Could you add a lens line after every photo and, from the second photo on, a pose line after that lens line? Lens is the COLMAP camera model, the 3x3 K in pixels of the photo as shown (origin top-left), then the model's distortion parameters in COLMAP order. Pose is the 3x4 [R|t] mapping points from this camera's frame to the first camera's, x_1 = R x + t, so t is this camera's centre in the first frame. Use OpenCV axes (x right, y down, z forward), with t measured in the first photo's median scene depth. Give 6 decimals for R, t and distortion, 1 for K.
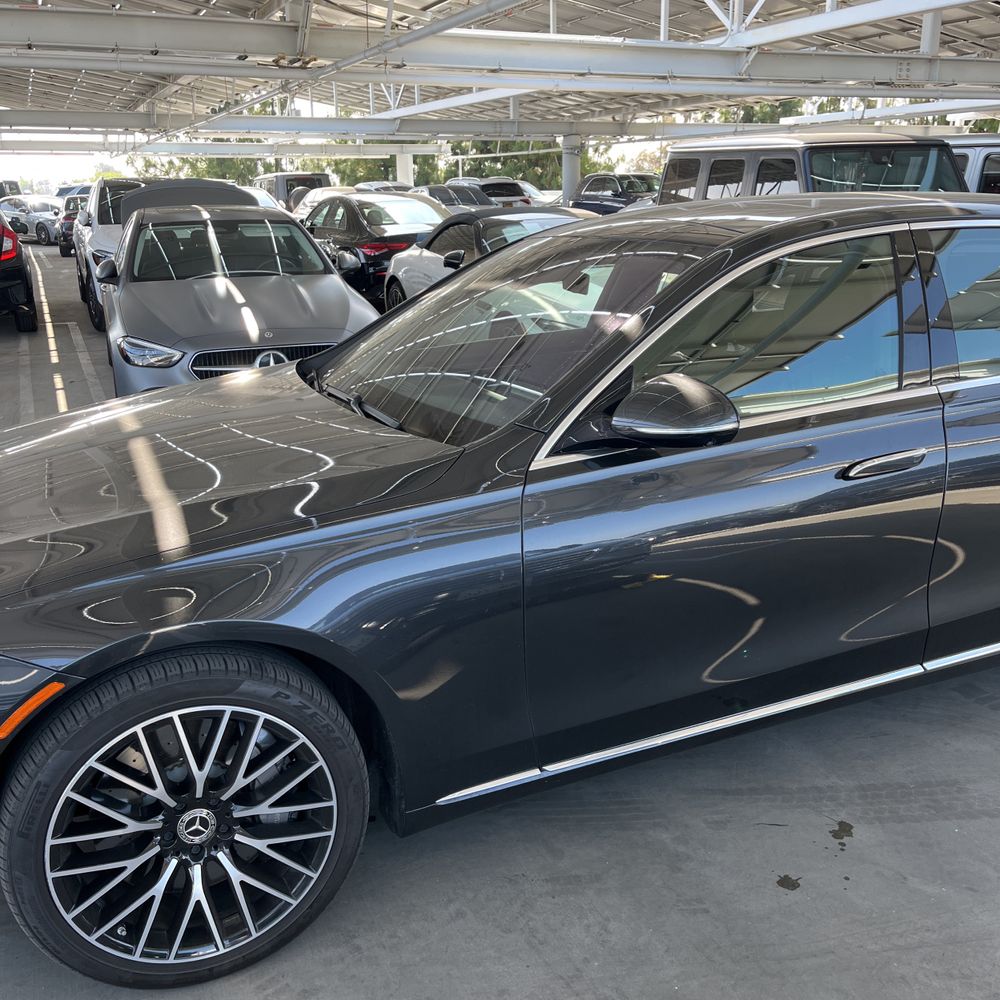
lens RADIAL K [[991.8, 0, 495.7], [0, 991.8, 501.1], [0, 0, 1]] dist [0.033999, -0.019516]
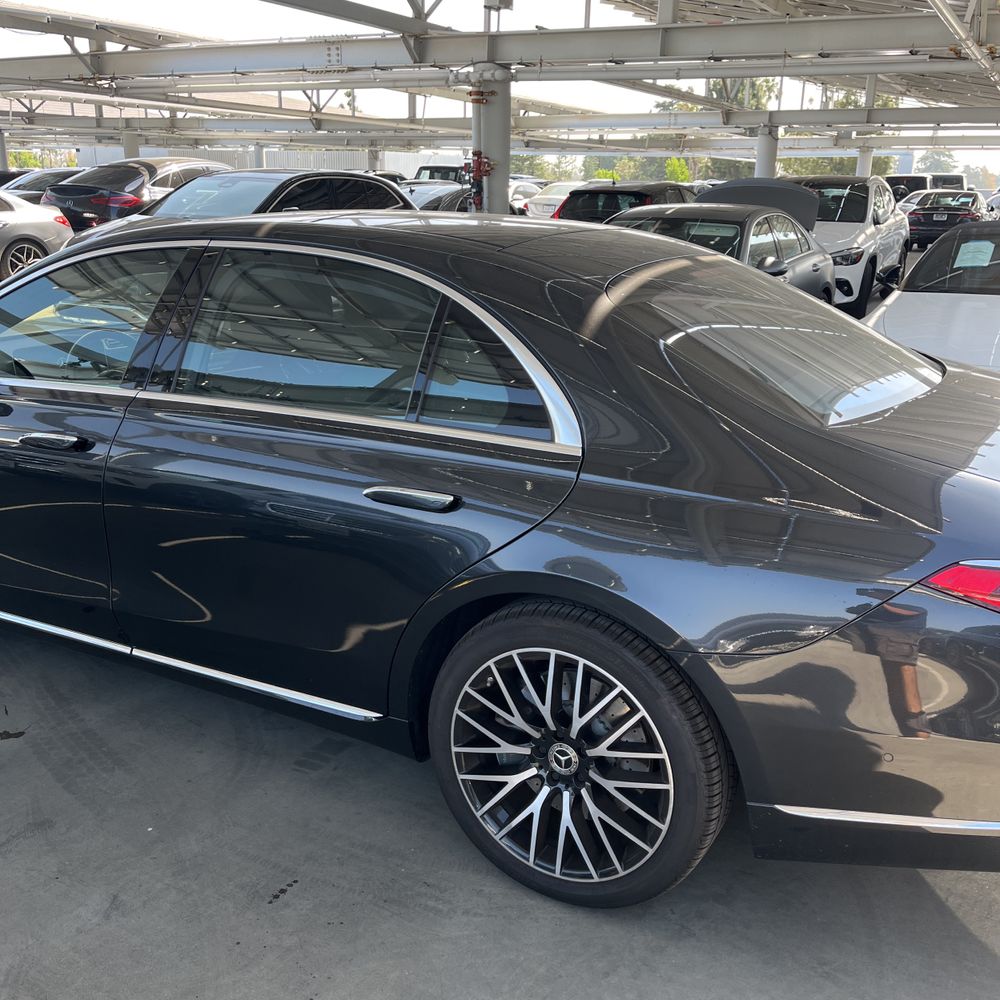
lens RADIAL K [[1009.0, 0, 527.8], [0, 1009.0, 488.7], [0, 0, 1]] dist [0.020344, 0.026372]
pose [[0.628549, 0.246756, -0.737589, 0.352991], [-0.254074, 0.961454, 0.105134, -0.053945], [0.735100, 0.121320, 0.667015, 0.137378]]
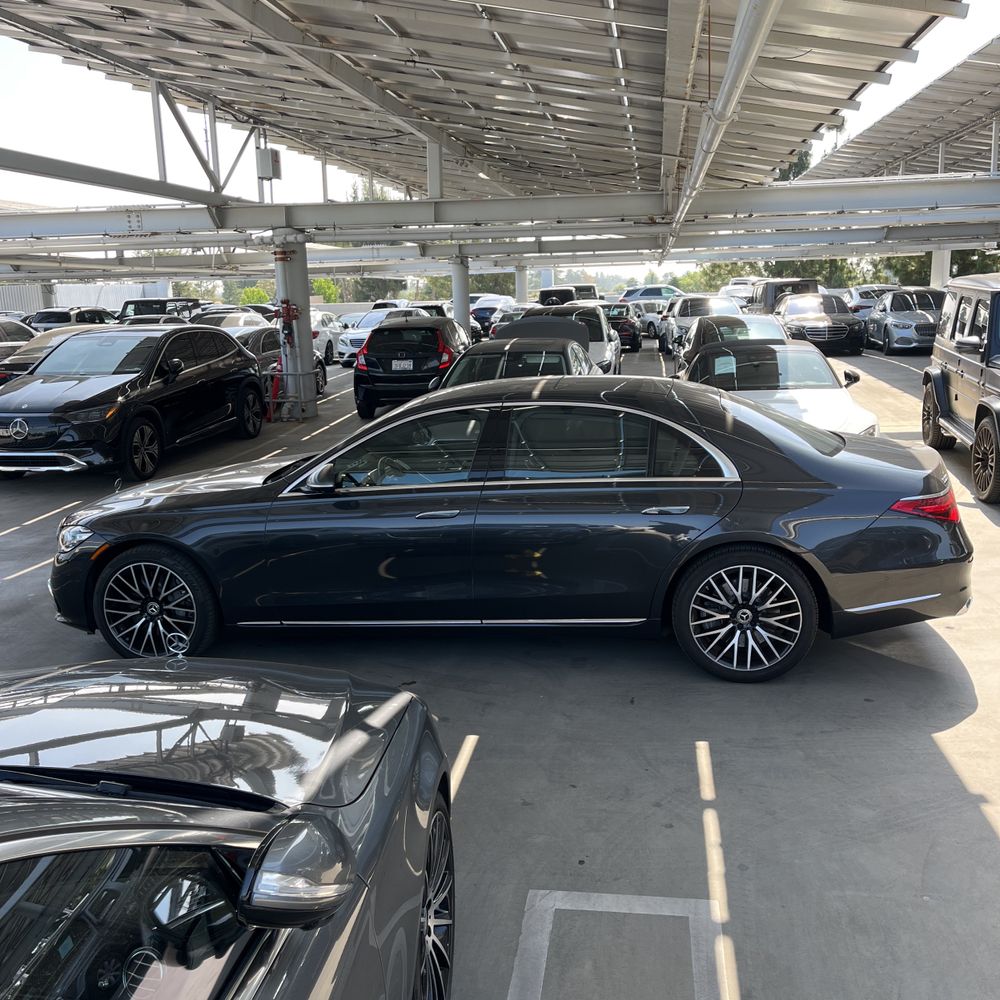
lens RADIAL K [[994.4, 0, 512.1], [0, 994.4, 503.9], [0, 0, 1]] dist [0.034725, -0.021039]
pose [[0.848595, 0.097100, -0.520056, 0.361945], [-0.138147, 0.989577, -0.040656, 0.001524], [0.510687, 0.106345, 0.853164, -0.166840]]
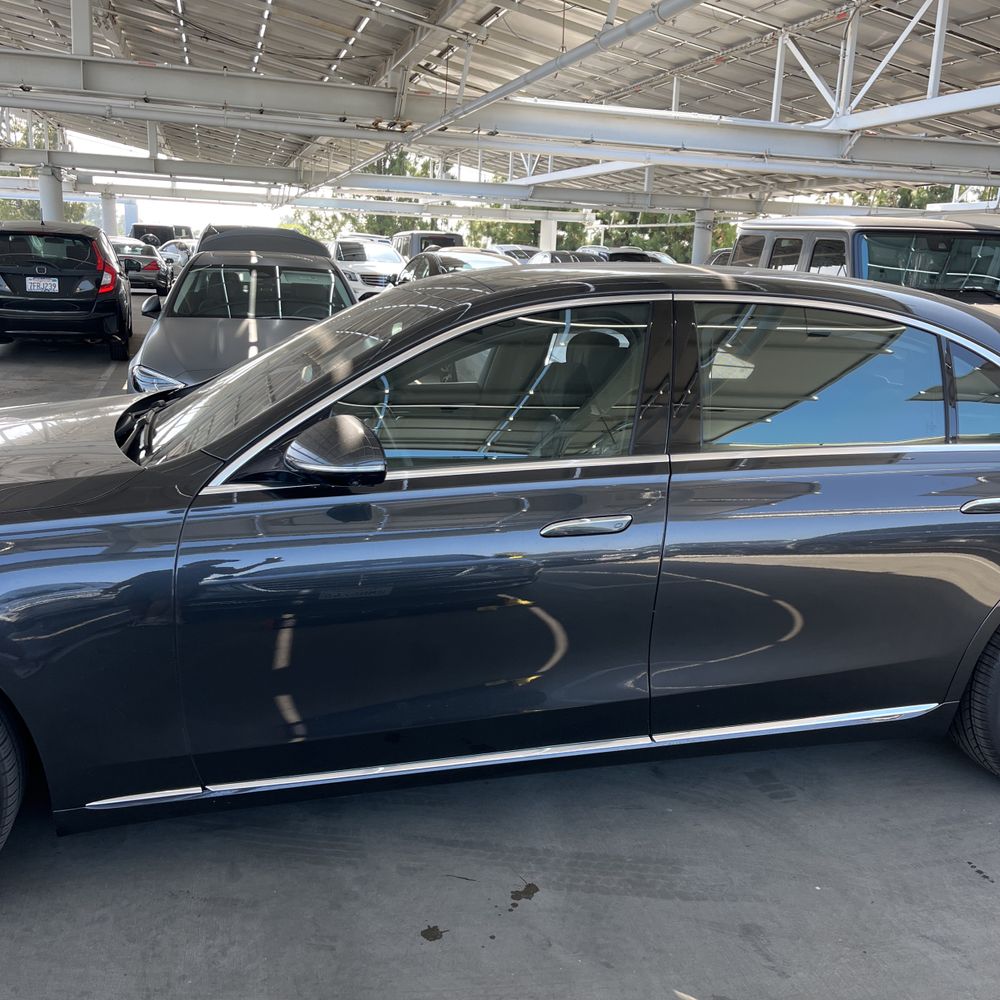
lens RADIAL K [[994.4, 0, 512.1], [0, 994.4, 503.9], [0, 0, 1]] dist [0.034725, -0.021039]
pose [[0.988317, 0.089030, -0.123706, 0.095475], [-0.096313, 0.993875, -0.054190, 0.000816], [0.118124, 0.065471, 0.990838, -0.000872]]
